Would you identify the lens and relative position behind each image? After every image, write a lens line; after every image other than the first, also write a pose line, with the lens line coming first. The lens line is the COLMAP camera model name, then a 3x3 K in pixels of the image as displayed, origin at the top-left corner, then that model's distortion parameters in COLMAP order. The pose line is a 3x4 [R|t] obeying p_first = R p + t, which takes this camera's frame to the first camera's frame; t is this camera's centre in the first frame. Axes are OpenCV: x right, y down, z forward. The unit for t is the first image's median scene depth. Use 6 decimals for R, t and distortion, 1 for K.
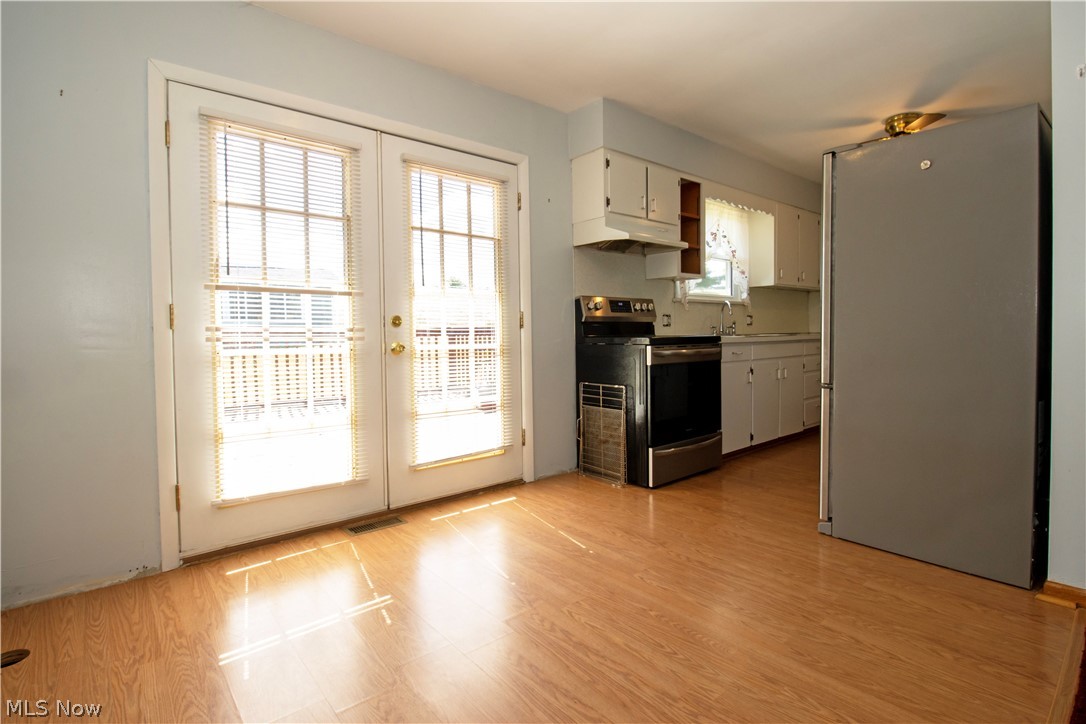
lens RADIAL K [[520.1, 0, 541.8], [0, 520.1, 354.4], [0, 0, 1]] dist [-0.001652, 0.000234]
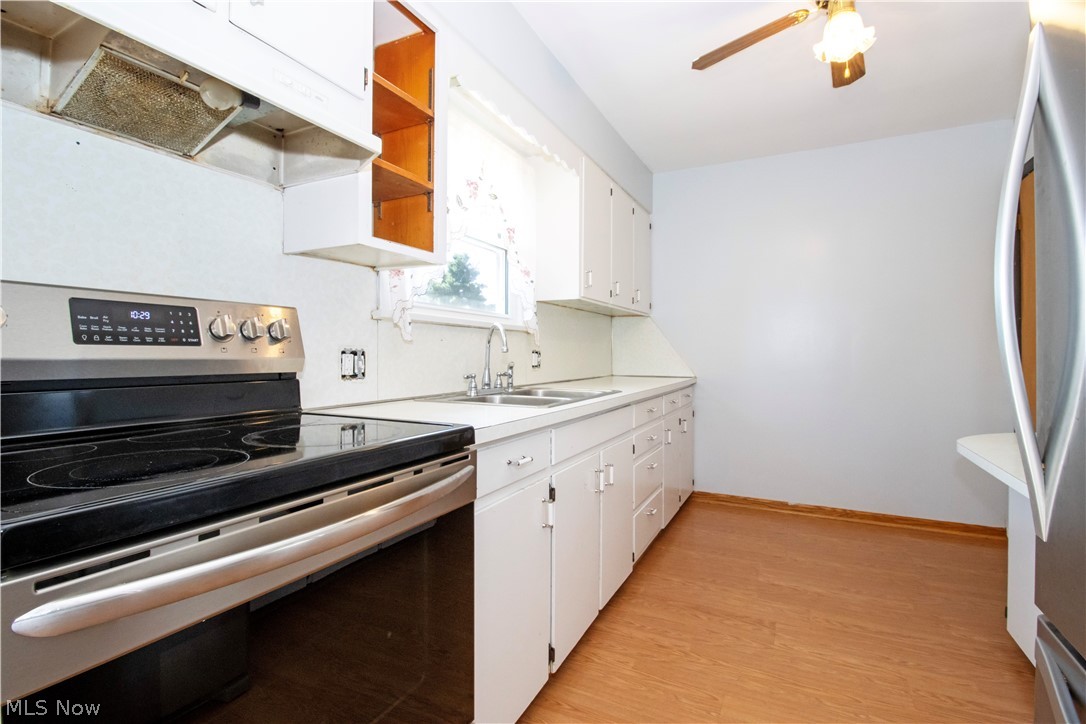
lens RADIAL K [[520.1, 0, 541.8], [0, 520.1, 354.4], [0, 0, 1]] dist [-0.001652, 0.000234]
pose [[0.914045, 0.017943, 0.405215, 0.209477], [-0.000265, 0.999047, -0.043640, -0.055536], [-0.405612, 0.039781, 0.913179, 0.573678]]
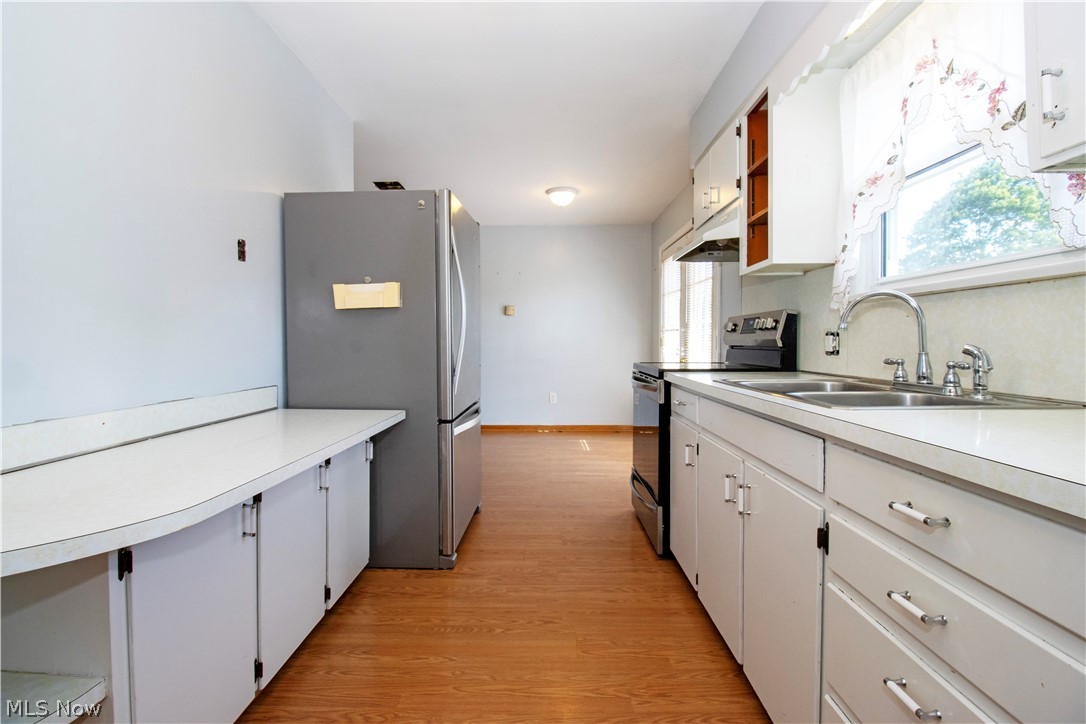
lens RADIAL K [[520.1, 0, 541.8], [0, 520.1, 354.4], [0, 0, 1]] dist [-0.001652, 0.000234]
pose [[-0.653390, 0.036412, -0.756145, 0.810150], [-0.017002, 0.997885, 0.062744, -0.081371], [0.756830, 0.053853, -0.651389, 1.111021]]
